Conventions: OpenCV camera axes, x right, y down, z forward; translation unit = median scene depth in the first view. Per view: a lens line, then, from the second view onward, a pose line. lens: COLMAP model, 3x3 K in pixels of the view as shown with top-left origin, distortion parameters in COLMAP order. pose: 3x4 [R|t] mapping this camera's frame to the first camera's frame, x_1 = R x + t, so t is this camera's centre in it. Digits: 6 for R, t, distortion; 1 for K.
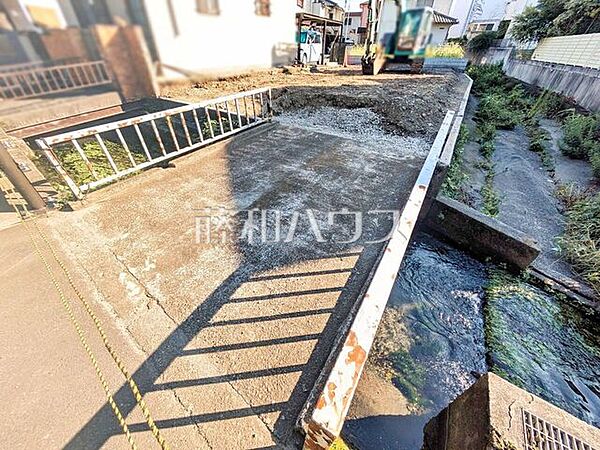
lens RADIAL K [[238.7, 0, 298.9], [0, 238.7, 225.7], [0, 0, 1]] dist [-0.000061, 0.001169]
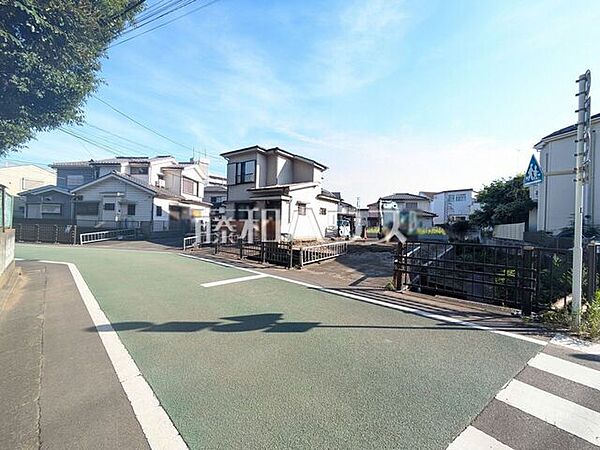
lens RADIAL K [[238.7, 0, 296.7], [0, 238.7, 218.4], [0, 0, 1]] dist [-0.000061, 0.001169]
pose [[0.996706, 0.008177, -0.080684, -0.274671], [-0.057242, 0.775693, -0.628509, 0.488352], [0.057446, 0.631057, 0.773606, -0.644547]]
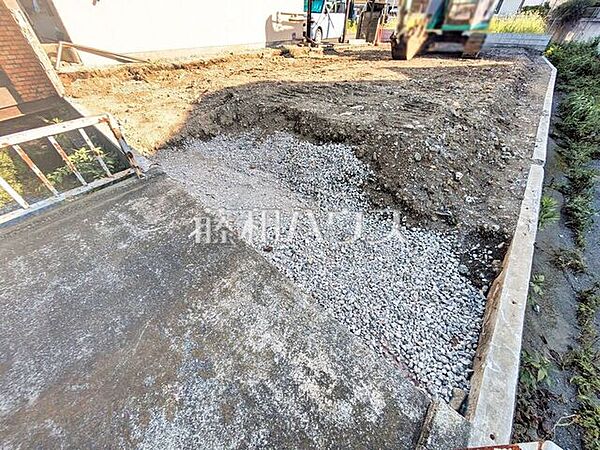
lens RADIAL K [[238.7, 0, 297.8], [0, 238.7, 225.9], [0, 0, 1]] dist [-0.000061, 0.001169]
pose [[0.989197, 0.096683, -0.110190, 0.191135], [-0.088110, 0.992877, 0.080195, -0.264399], [0.117158, -0.069620, 0.990670, 0.345287]]
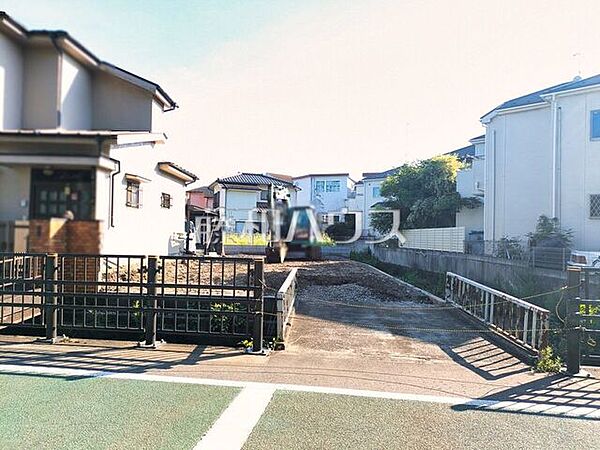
lens RADIAL K [[440.0, 0, 298.1], [0, 440.0, 222.6], [0, 0, 1]] dist [0.031828, -0.006436]
pose [[0.872039, 0.016060, 0.489172, -0.693344], [0.291314, 0.786110, -0.545130, 0.234909], [-0.393298, 0.617878, 0.680840, -0.332298]]
